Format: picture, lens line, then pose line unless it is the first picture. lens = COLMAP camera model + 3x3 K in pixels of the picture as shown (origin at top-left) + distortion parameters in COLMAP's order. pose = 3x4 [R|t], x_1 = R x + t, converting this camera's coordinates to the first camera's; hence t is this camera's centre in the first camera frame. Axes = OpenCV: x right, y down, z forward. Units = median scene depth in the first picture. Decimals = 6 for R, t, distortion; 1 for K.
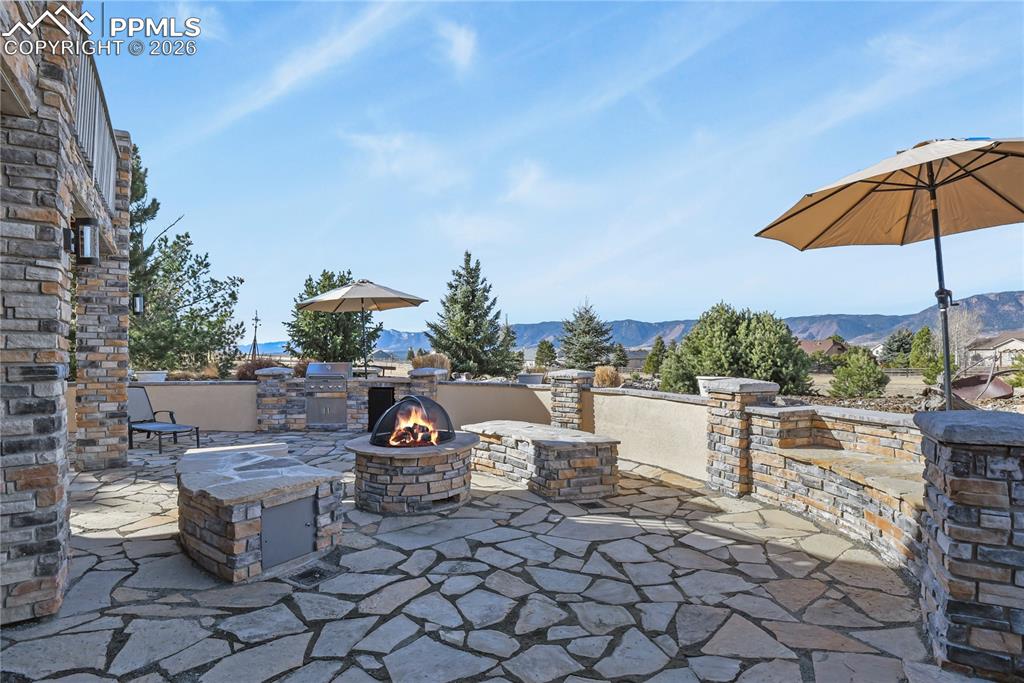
lens RADIAL K [[504.2, 0, 515.4], [0, 504.2, 347.9], [0, 0, 1]] dist [-0.029129, -0.002612]
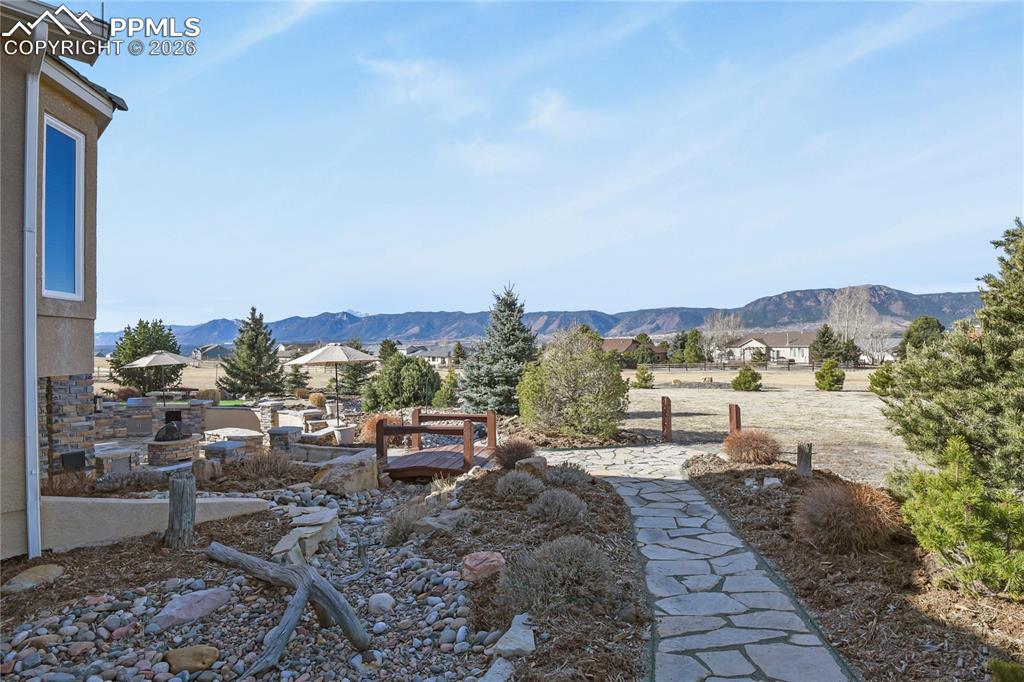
lens RADIAL K [[504.2, 0, 515.4], [0, 504.2, 348.4], [0, 0, 1]] dist [-0.029129, -0.002612]
pose [[0.963770, -0.009136, 0.266578, 0.449611], [0.004458, 0.999825, 0.018147, -0.175857], [-0.266697, -0.016301, 0.963643, -1.059518]]
